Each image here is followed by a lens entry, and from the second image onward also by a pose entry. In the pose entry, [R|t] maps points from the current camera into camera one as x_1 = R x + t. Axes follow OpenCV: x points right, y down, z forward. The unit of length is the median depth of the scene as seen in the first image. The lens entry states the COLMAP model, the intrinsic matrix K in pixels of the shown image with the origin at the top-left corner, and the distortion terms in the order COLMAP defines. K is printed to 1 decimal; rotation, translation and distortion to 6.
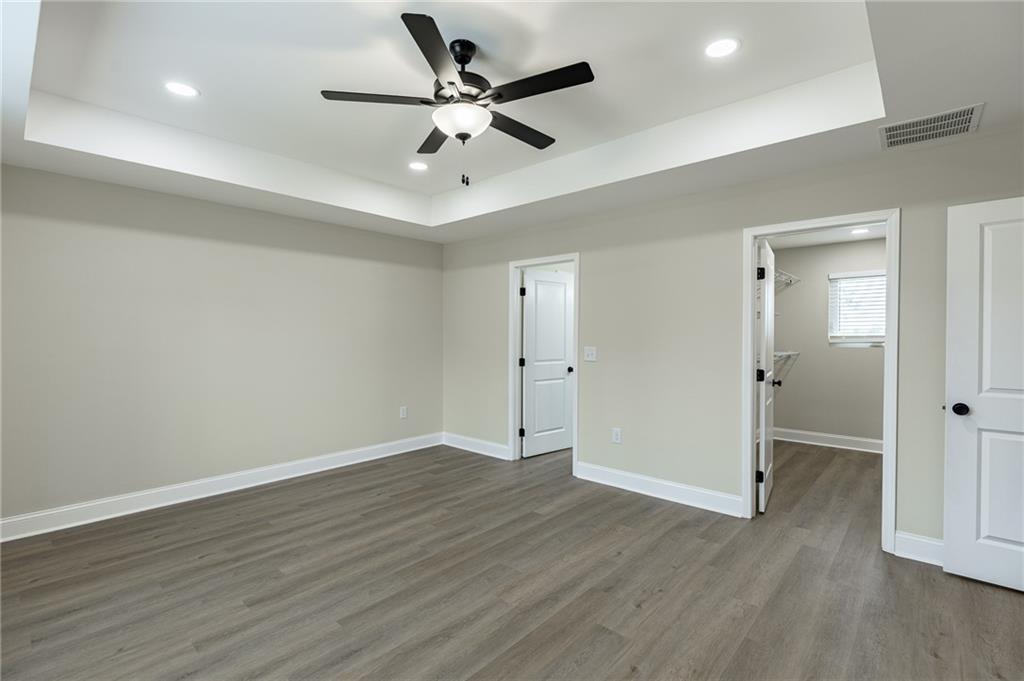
lens RADIAL K [[464.8, 0, 519.4], [0, 464.8, 340.3], [0, 0, 1]] dist [0.001578, 0.000521]
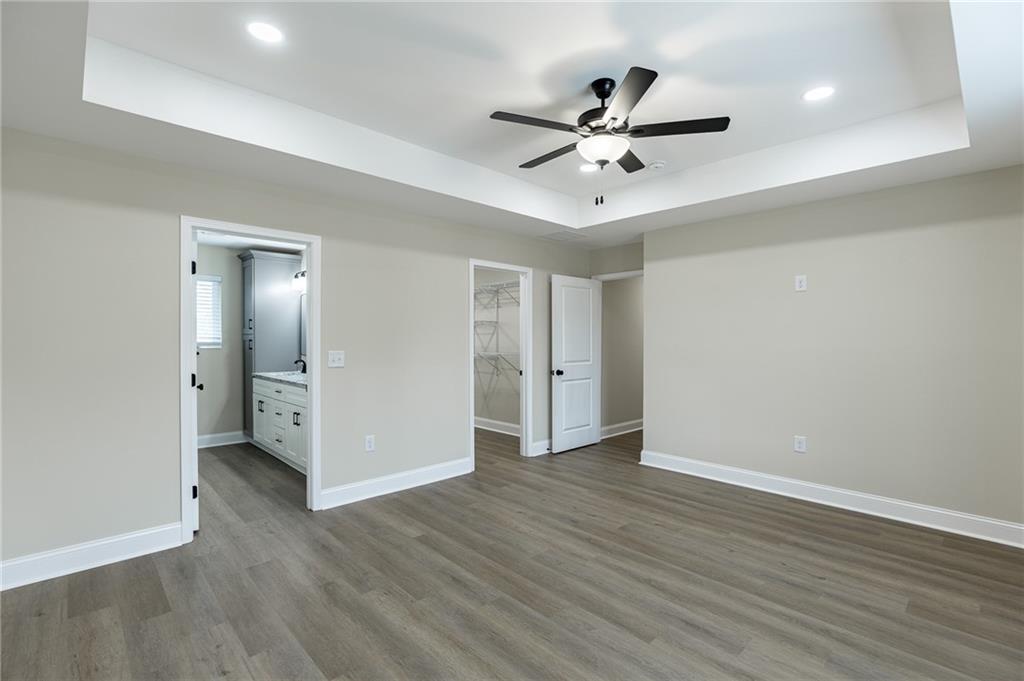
lens RADIAL K [[464.8, 0, 519.4], [0, 464.8, 340.3], [0, 0, 1]] dist [0.001578, 0.000521]
pose [[0.077457, -0.007068, 0.996971, -0.921040], [0.008861, 0.999940, 0.006400, -0.009681], [-0.996956, 0.008339, 0.077515, 0.811058]]
